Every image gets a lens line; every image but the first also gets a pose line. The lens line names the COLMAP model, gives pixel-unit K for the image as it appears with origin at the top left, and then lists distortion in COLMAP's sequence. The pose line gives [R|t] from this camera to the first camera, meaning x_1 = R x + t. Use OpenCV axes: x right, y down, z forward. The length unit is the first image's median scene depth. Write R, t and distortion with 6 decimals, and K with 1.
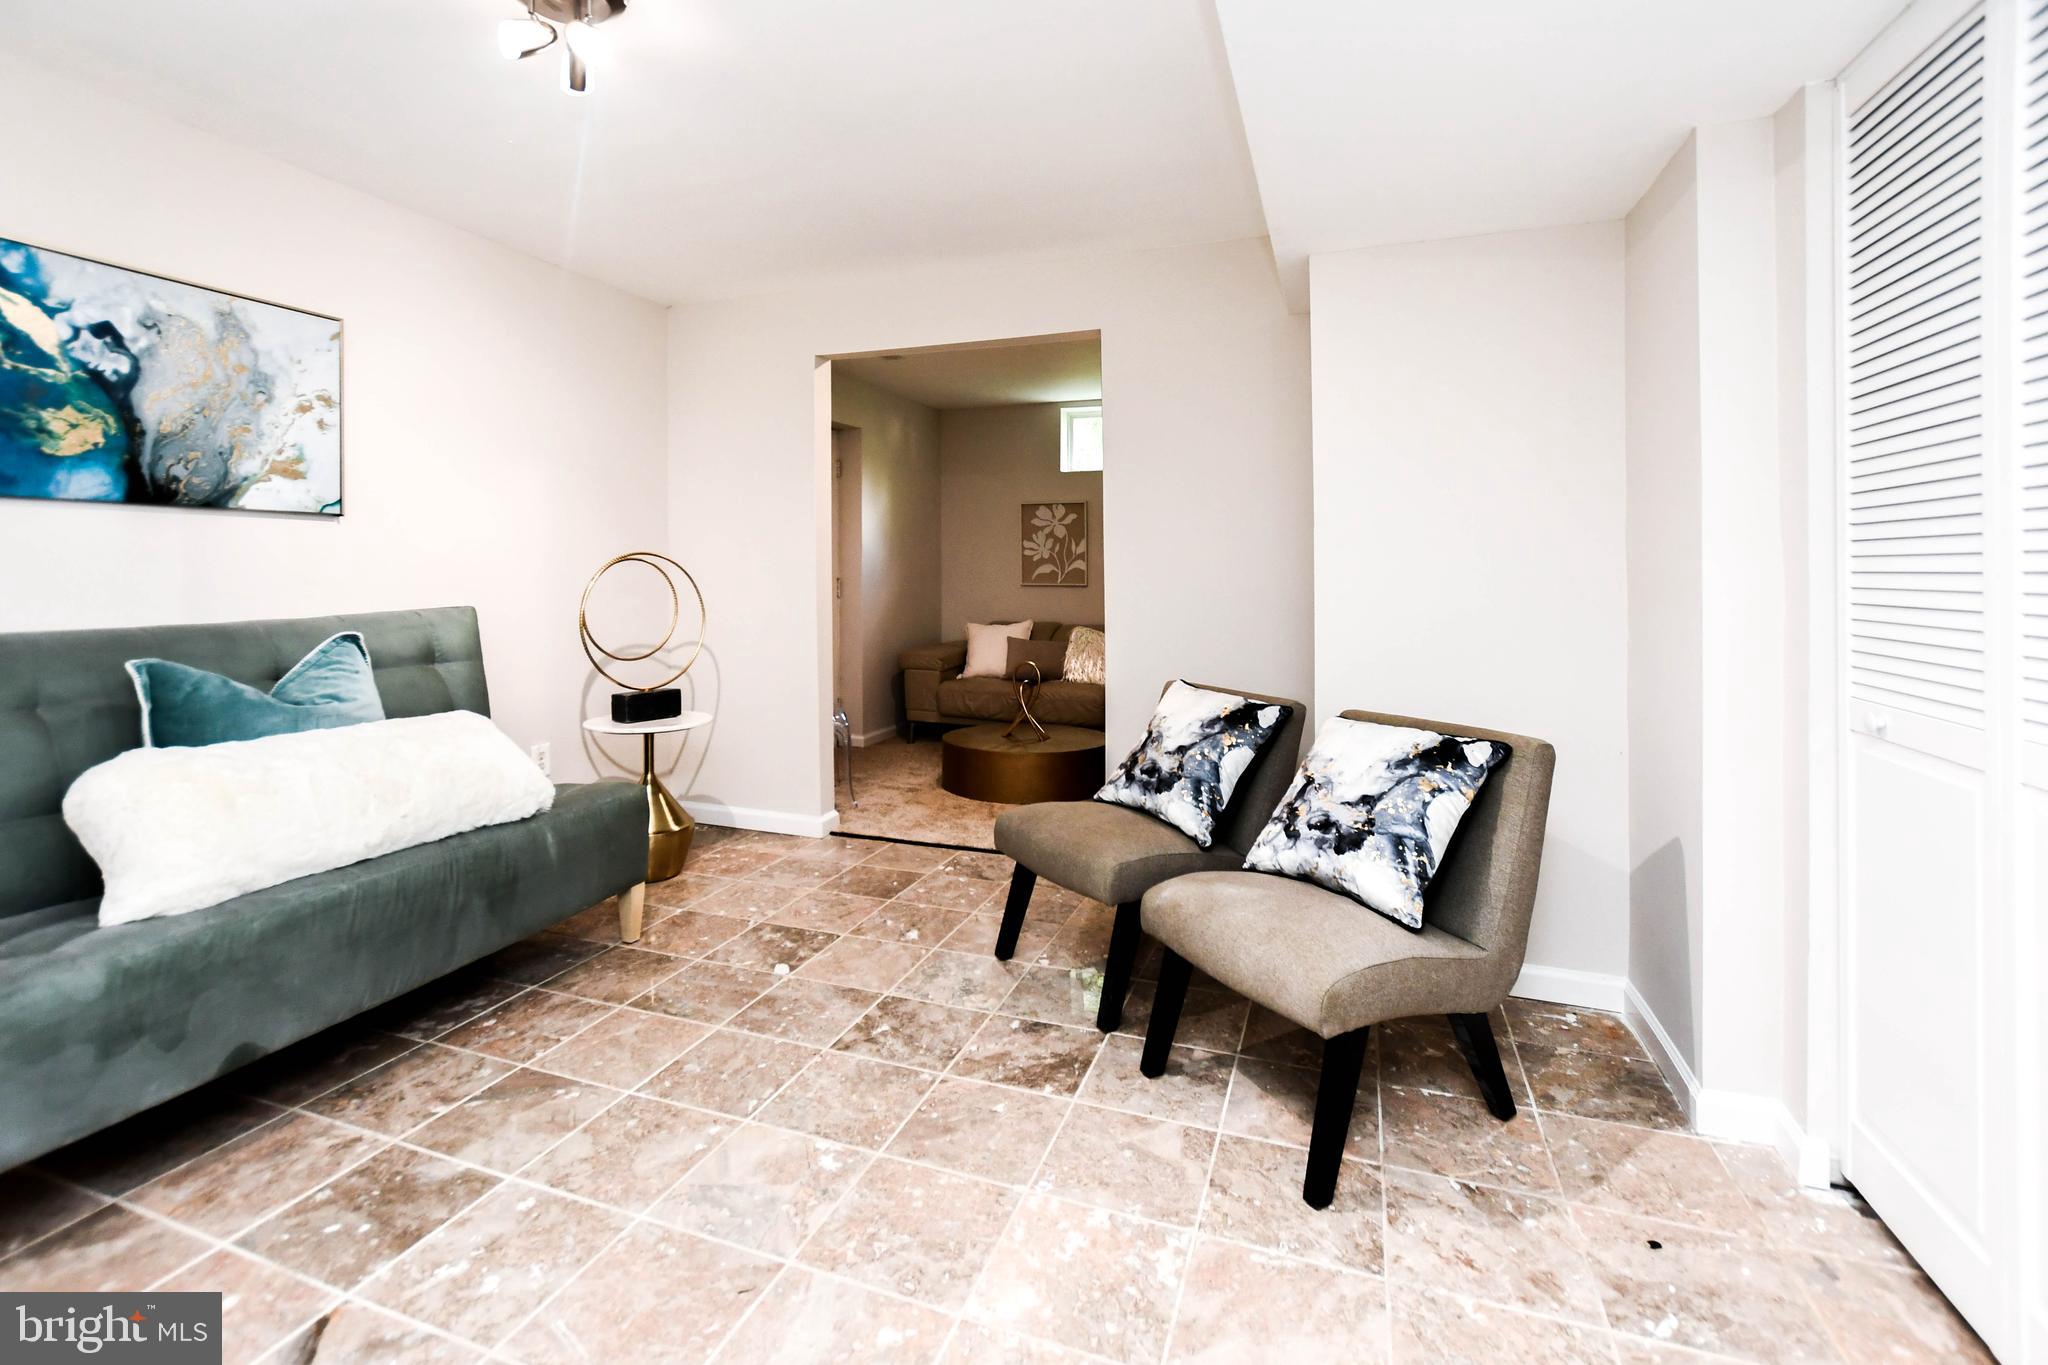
lens RADIAL K [[934.4, 0, 995.7], [0, 934.4, 574.0], [0, 0, 1]] dist [-0.004407, -0.000090]
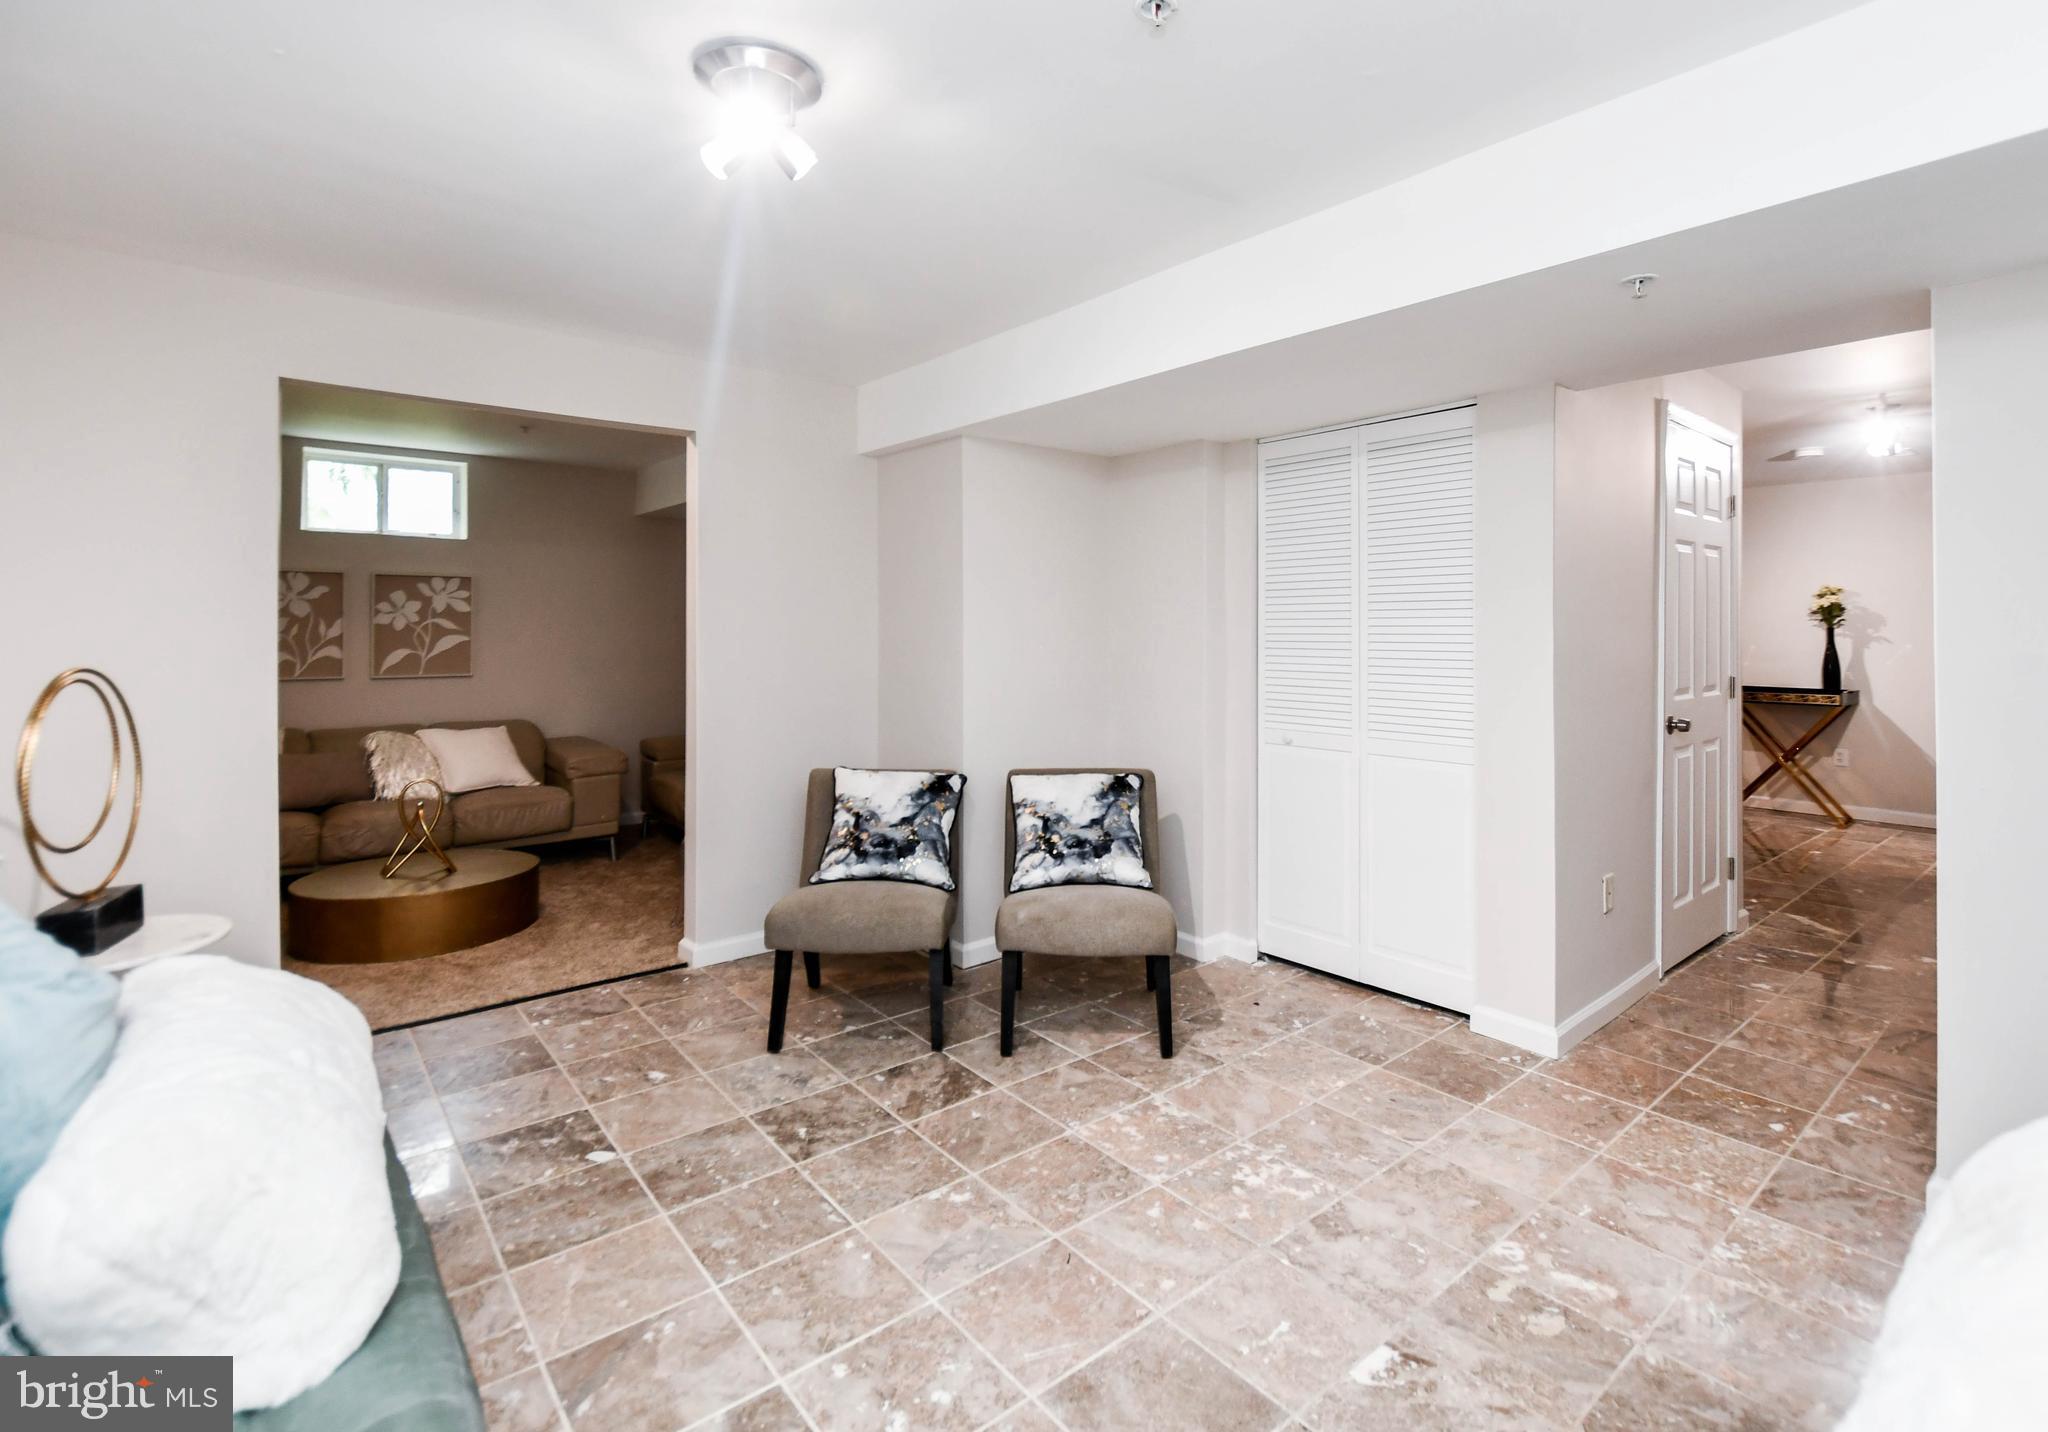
lens RADIAL K [[968.2, 0, 1065.6], [0, 968.2, 626.9], [0, 0, 1]] dist [-0.001483, 0.000138]
pose [[0.486517, 0.005429, 0.873654, -0.922384], [0.003030, 0.999964, -0.007901, -0.064500], [-0.873666, 0.006491, 0.486483, 0.217116]]
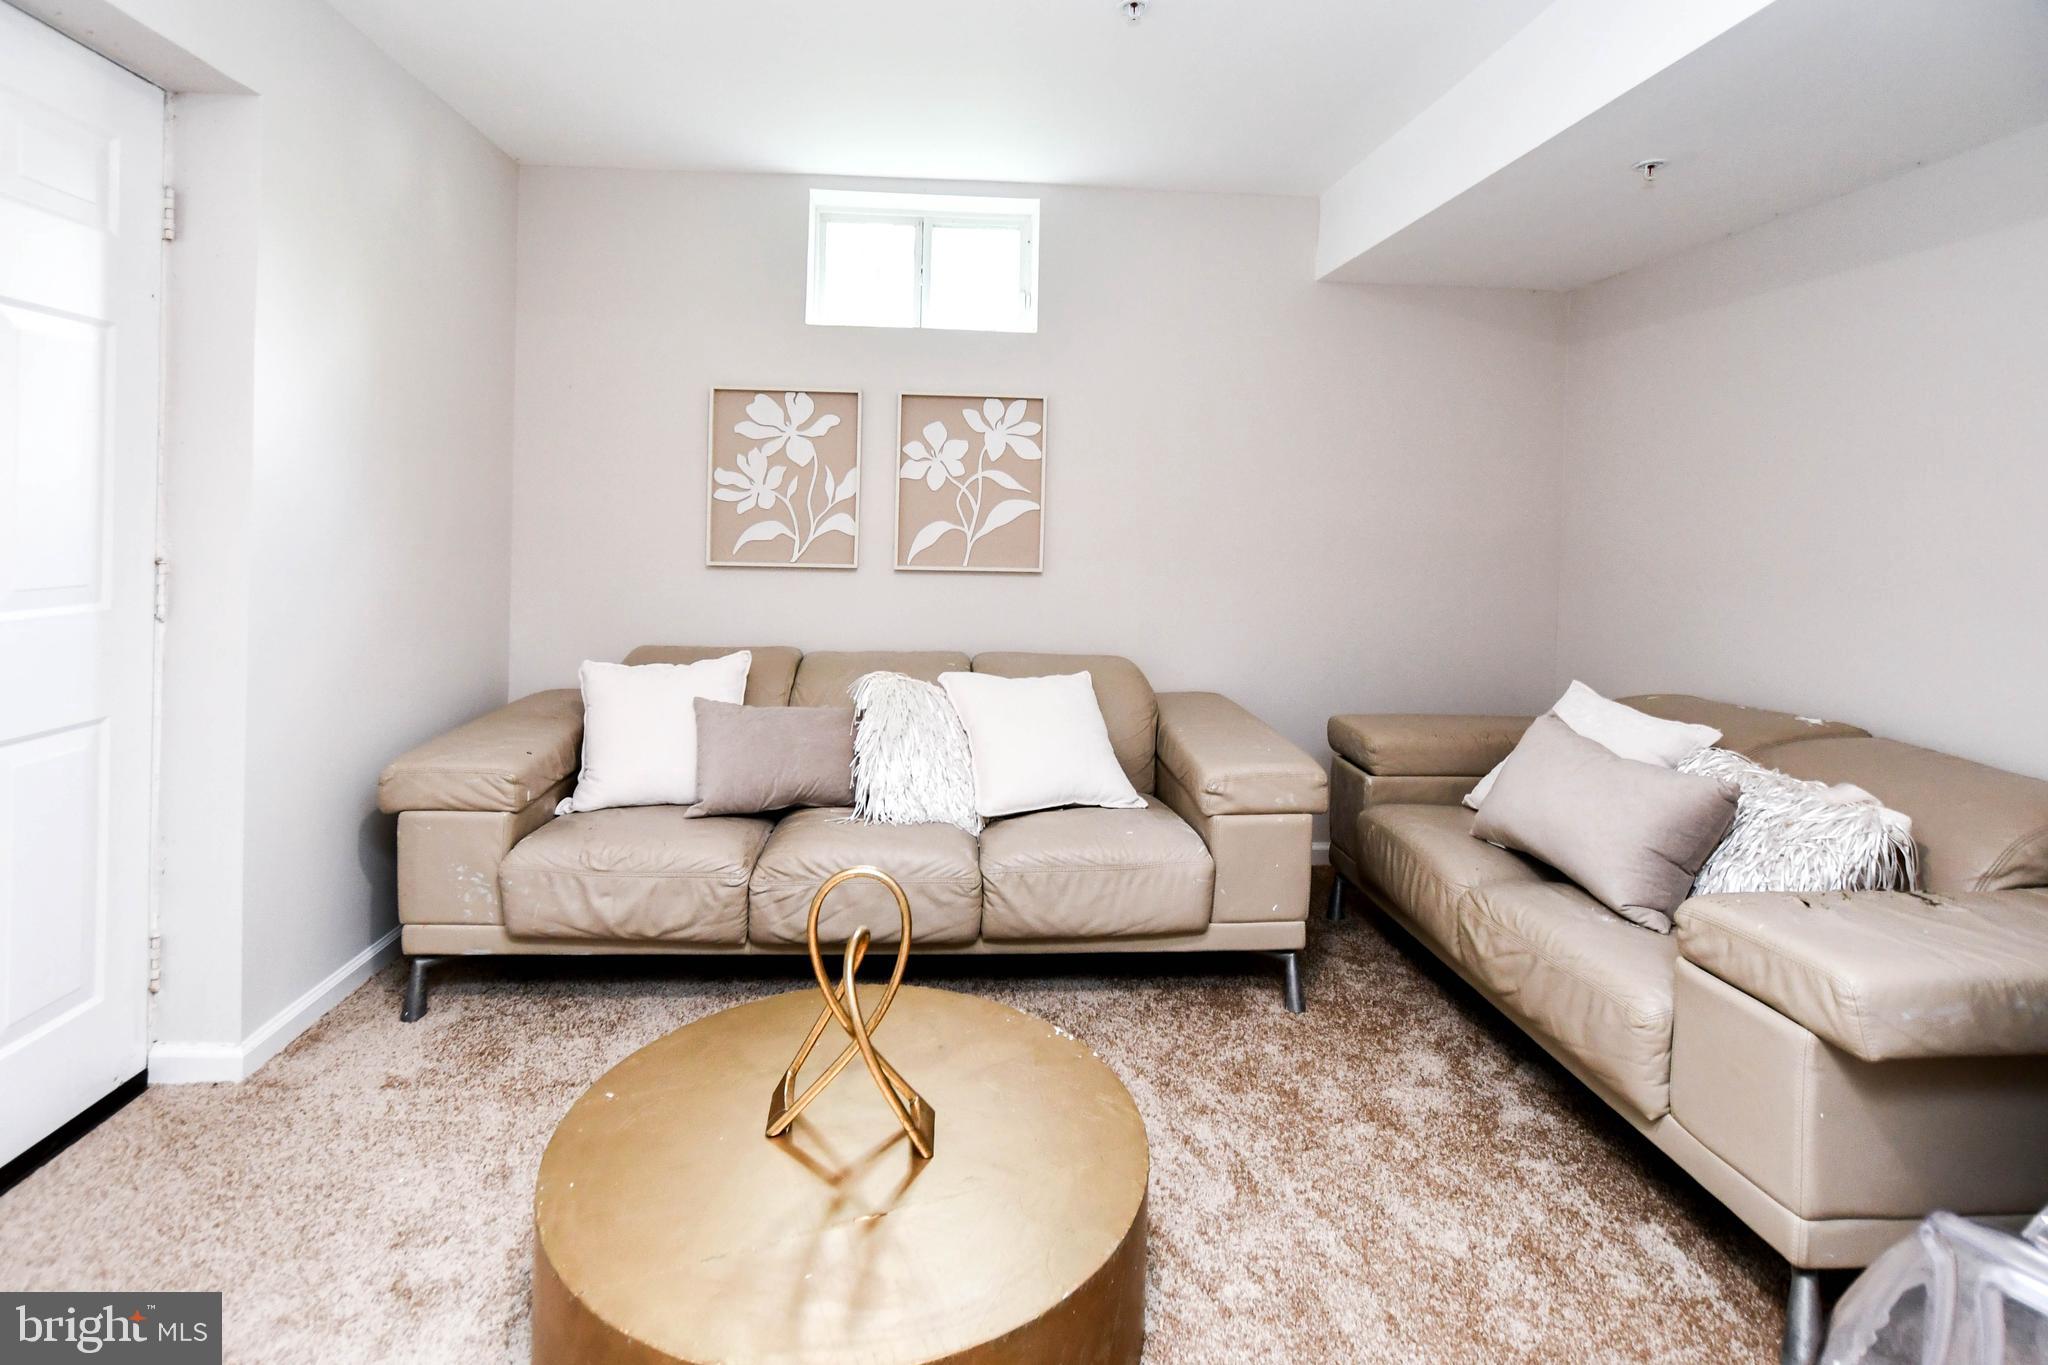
lens RADIAL K [[955.8, 0, 998.5], [0, 955.8, 532.2], [0, 0, 1]] dist [-0.002132, -0.000066]
pose [[0.914321, 0.013587, 0.404763, -0.099629], [-0.016161, 0.999865, 0.002943, -0.023702], [-0.404669, -0.009233, 0.914417, 1.535573]]
